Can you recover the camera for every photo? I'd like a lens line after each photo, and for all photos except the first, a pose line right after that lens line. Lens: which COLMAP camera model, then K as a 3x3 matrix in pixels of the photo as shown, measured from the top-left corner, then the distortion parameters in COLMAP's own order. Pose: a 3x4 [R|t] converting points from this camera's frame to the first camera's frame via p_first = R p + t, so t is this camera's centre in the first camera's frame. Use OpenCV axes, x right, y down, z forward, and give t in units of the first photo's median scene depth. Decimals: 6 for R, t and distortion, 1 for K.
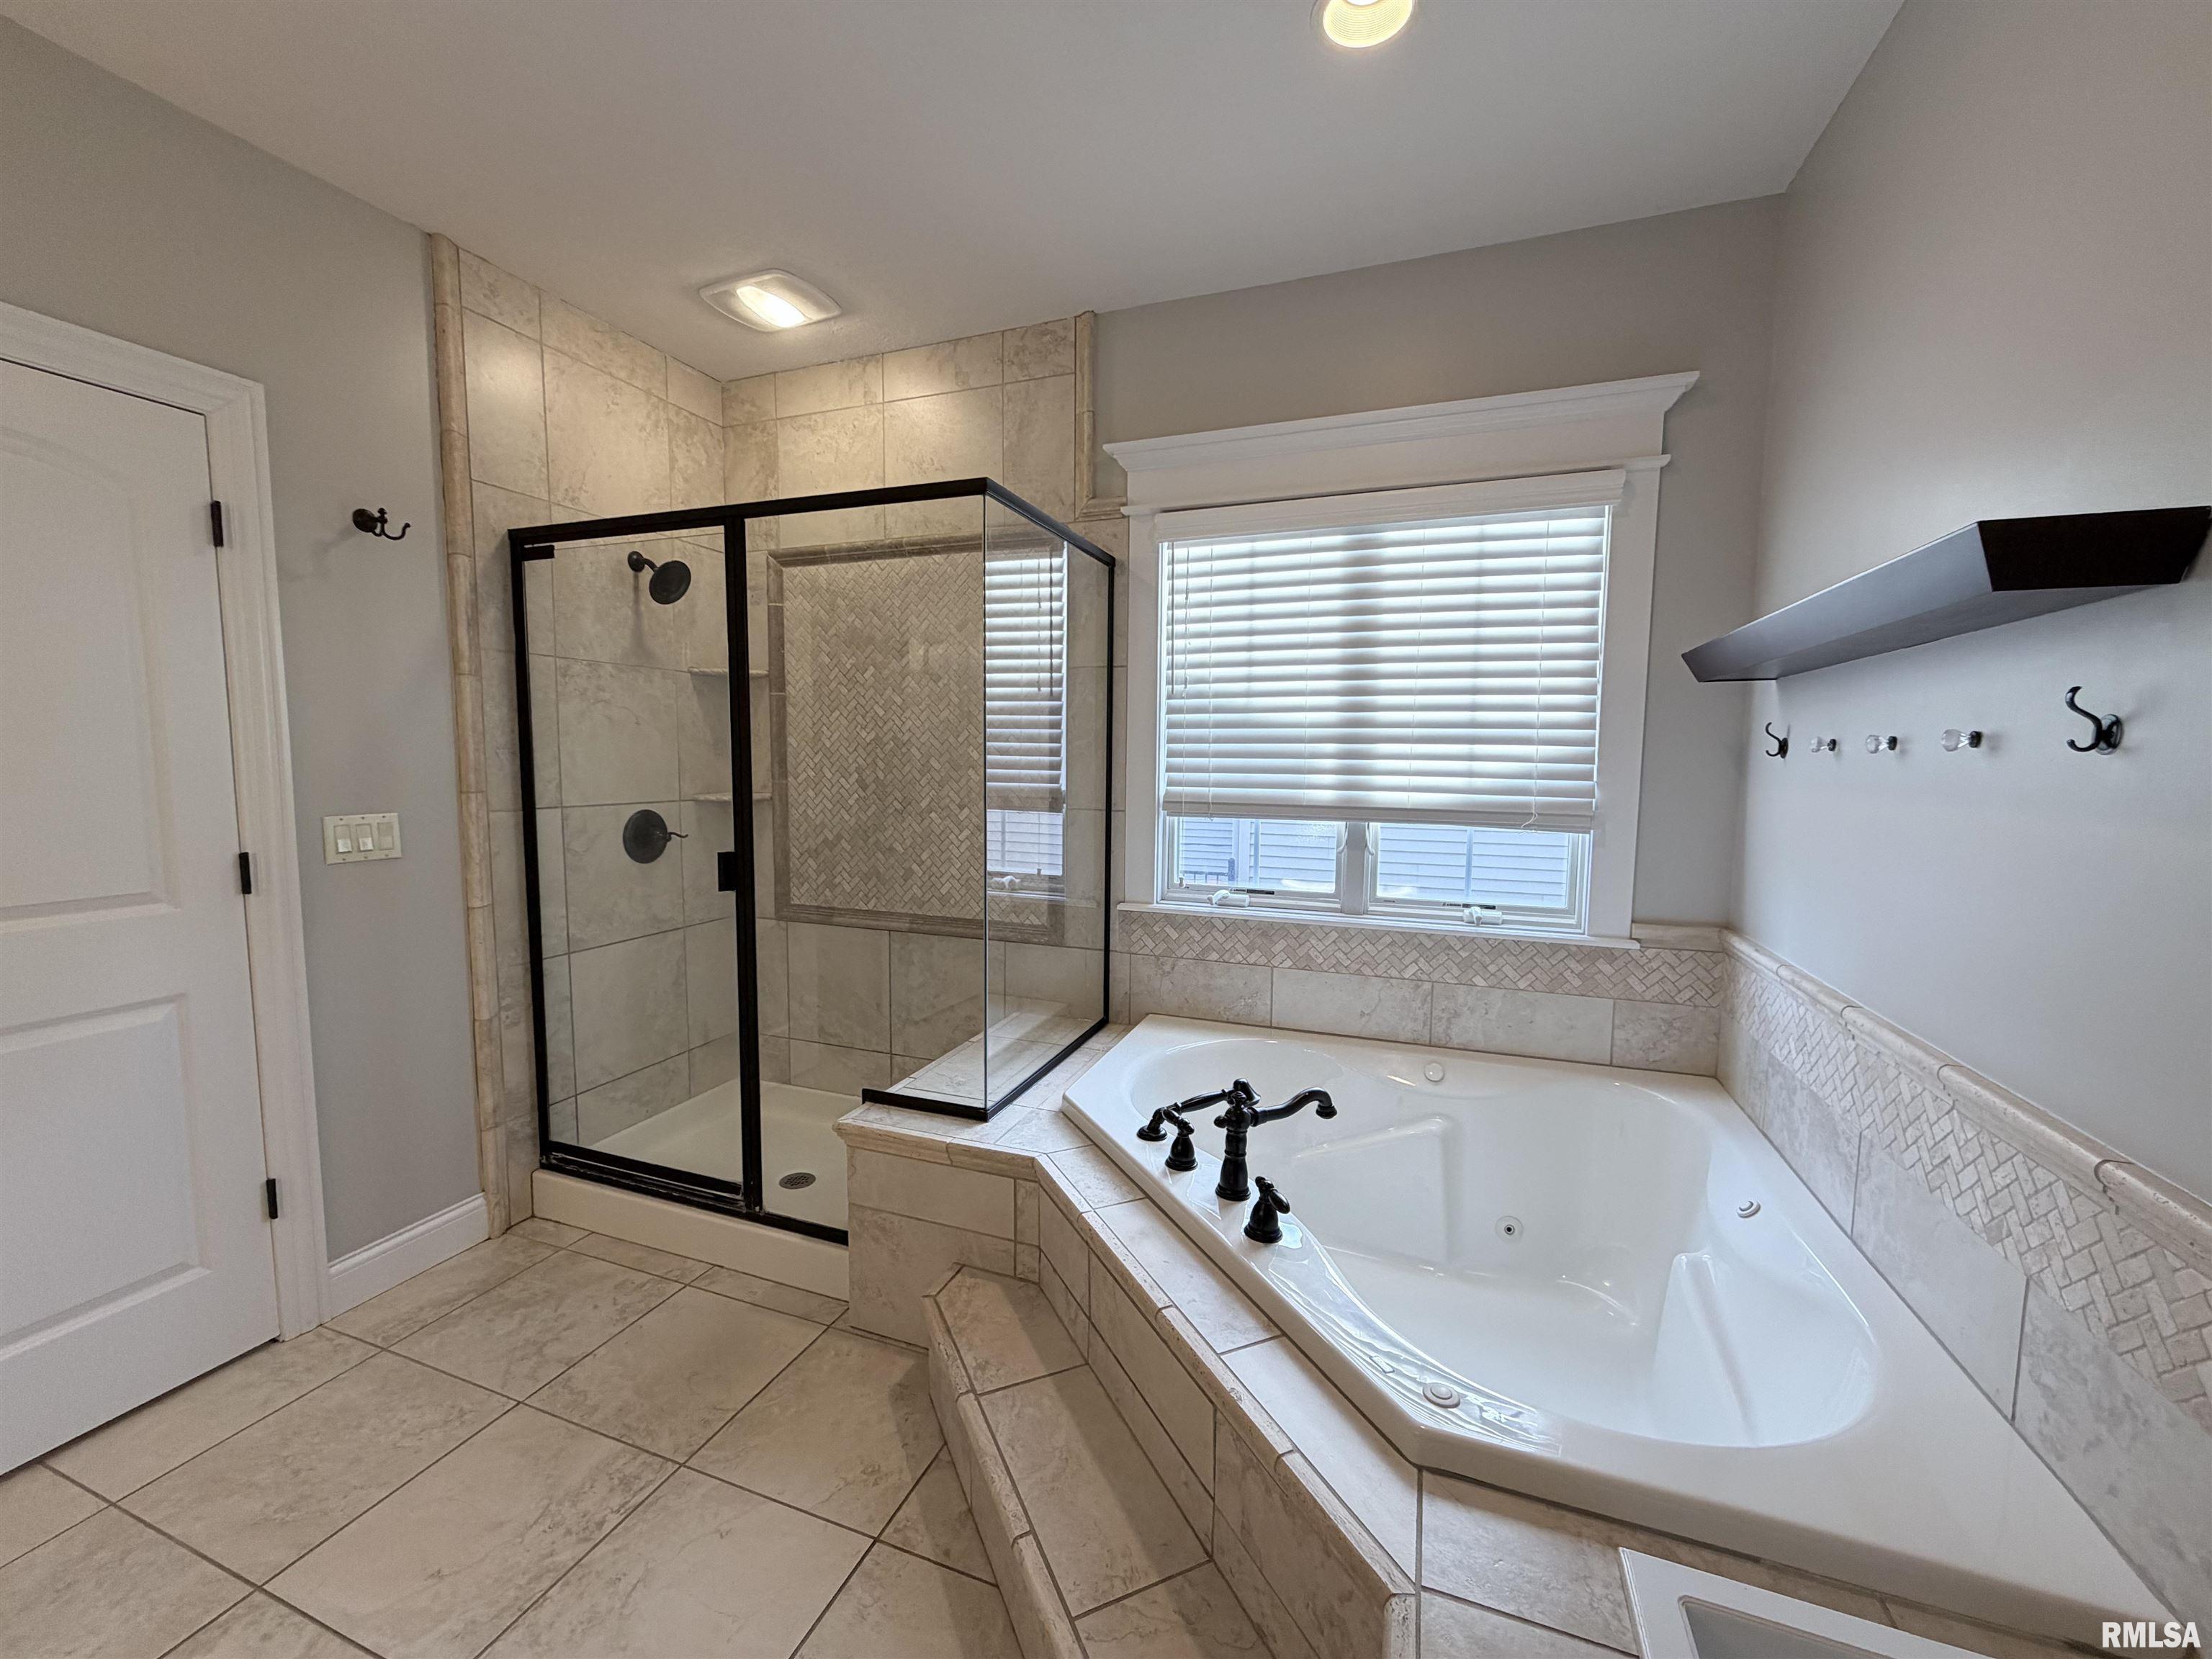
lens RADIAL K [[879.8, 0, 1098.9], [0, 879.8, 830.4], [0, 0, 1]] dist [-0.001920, 0.000678]
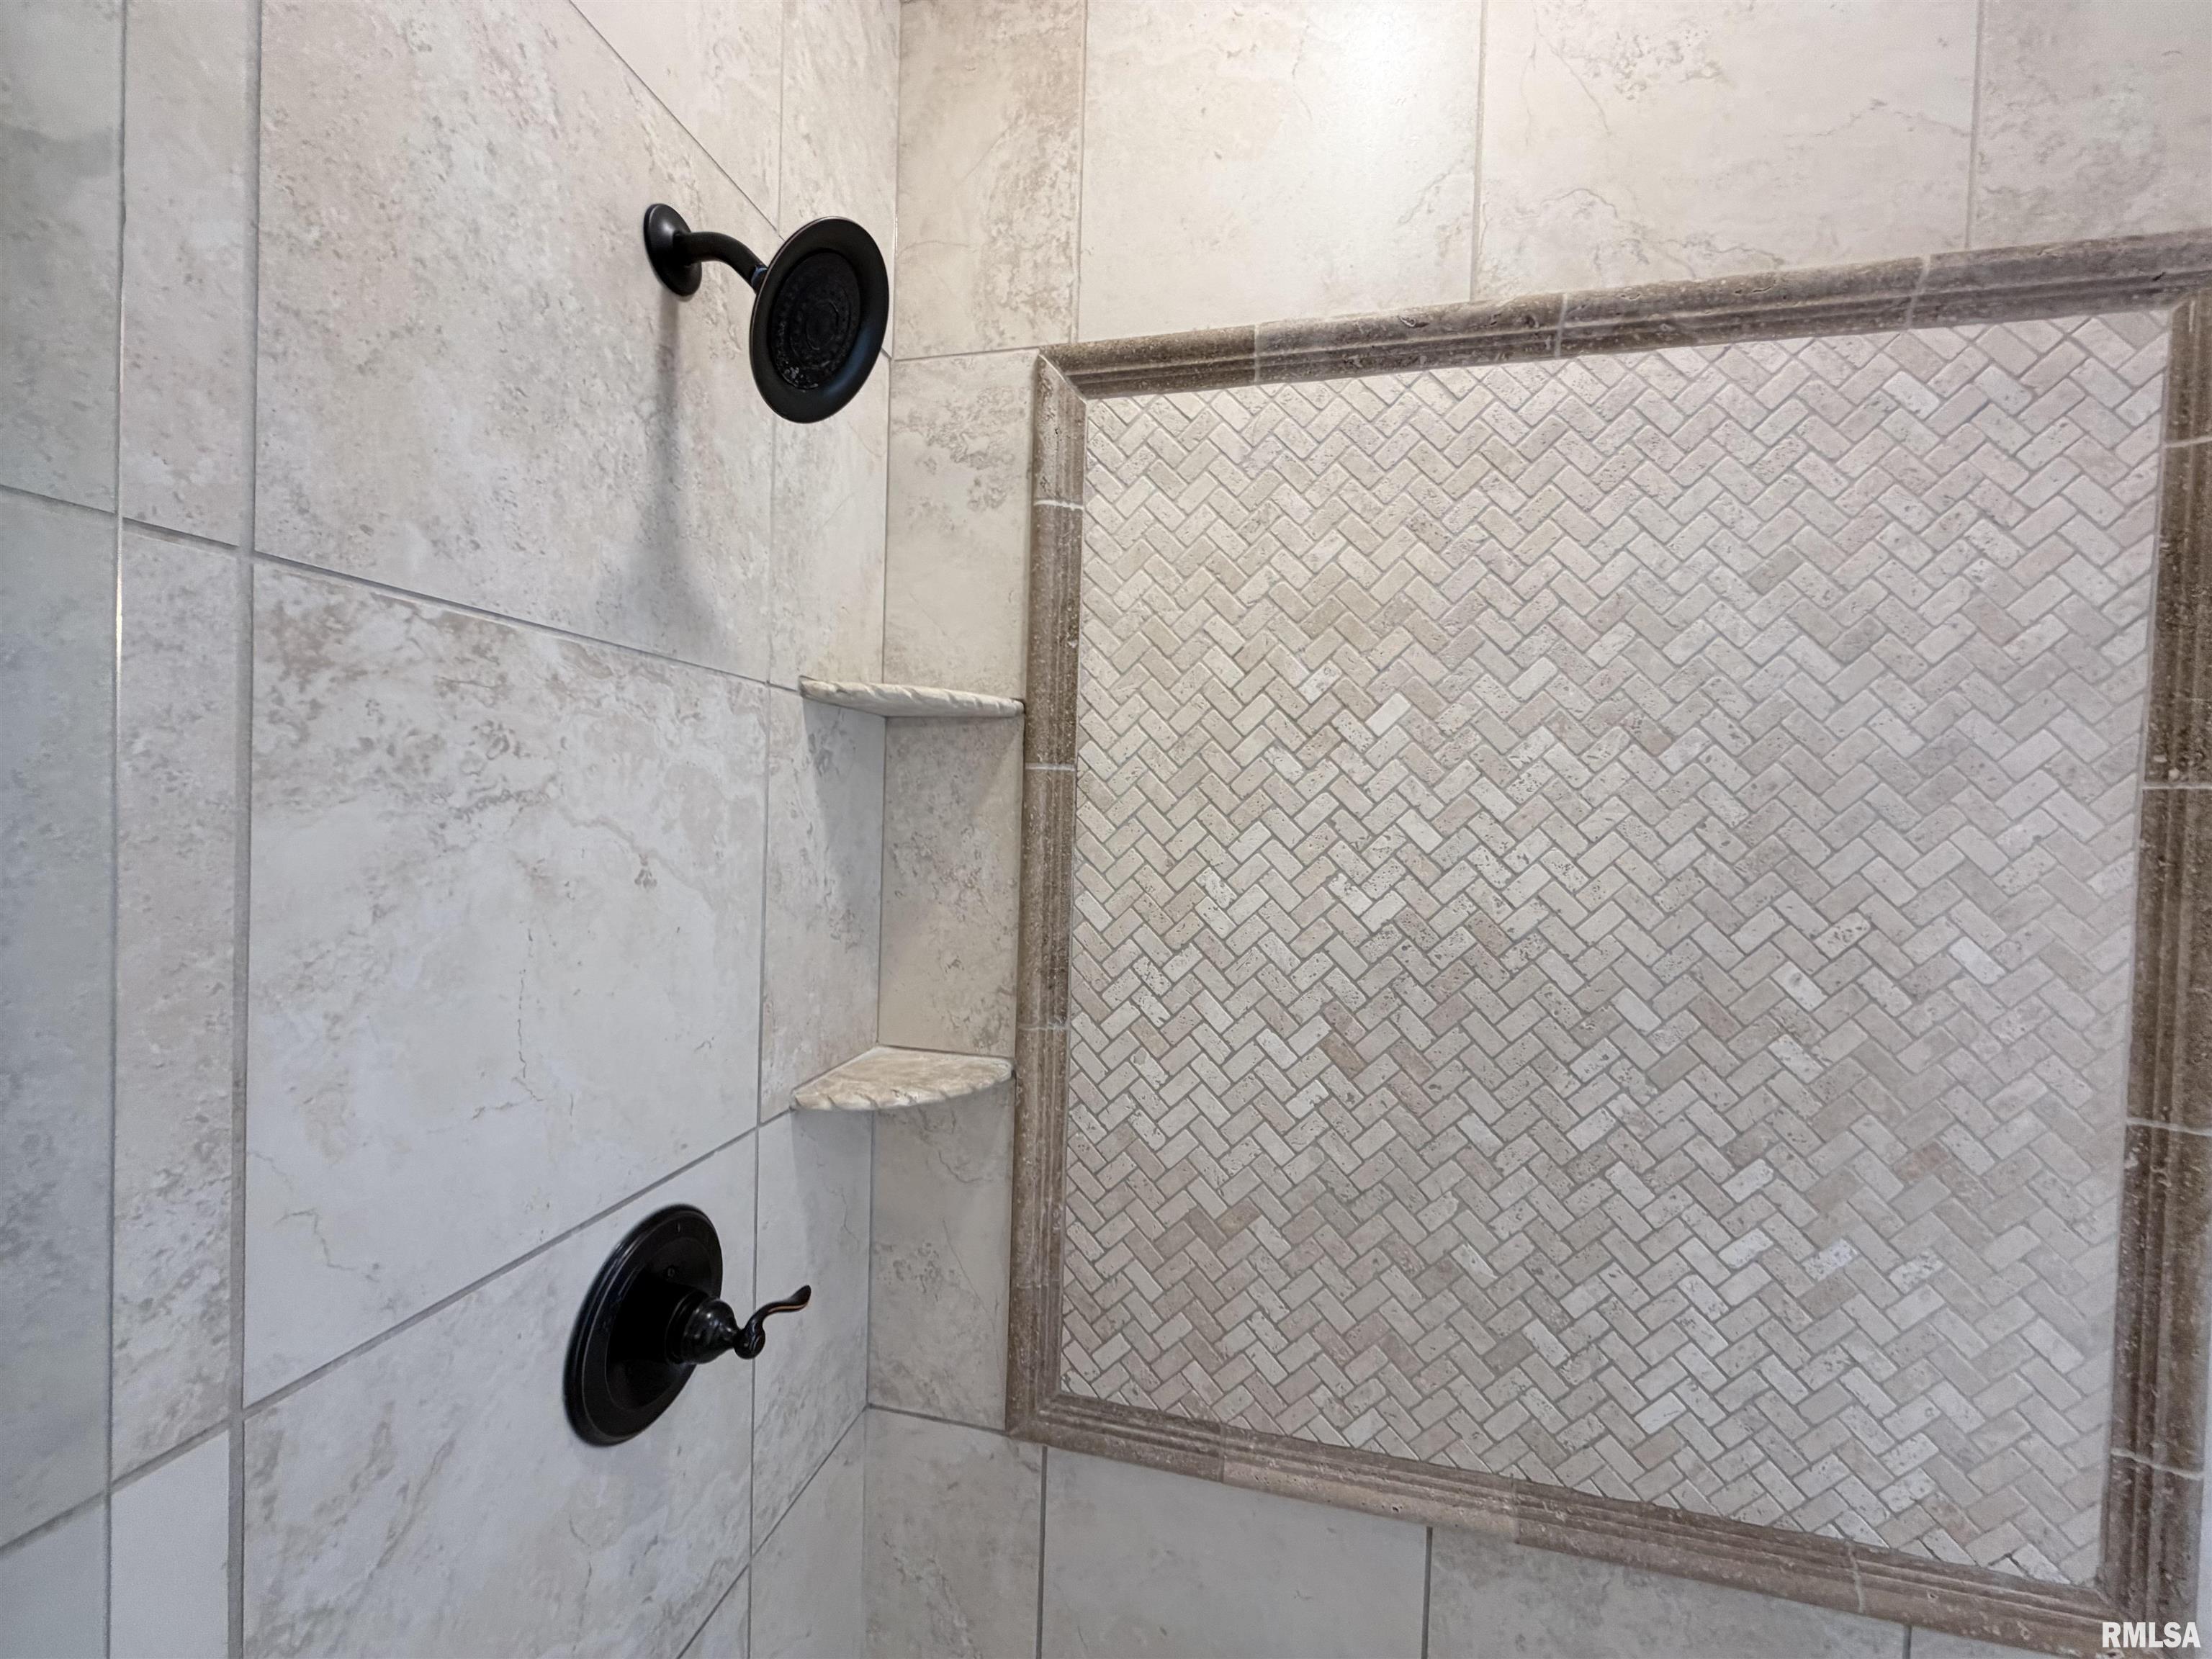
lens RADIAL K [[879.8, 0, 1098.9], [0, 879.8, 830.4], [0, 0, 1]] dist [-0.001920, 0.000678]
pose [[0.991864, 0.017853, 0.126041, -0.404549], [-0.009525, 0.997750, -0.066369, -0.113922], [-0.126943, 0.064628, 0.989802, 0.693811]]
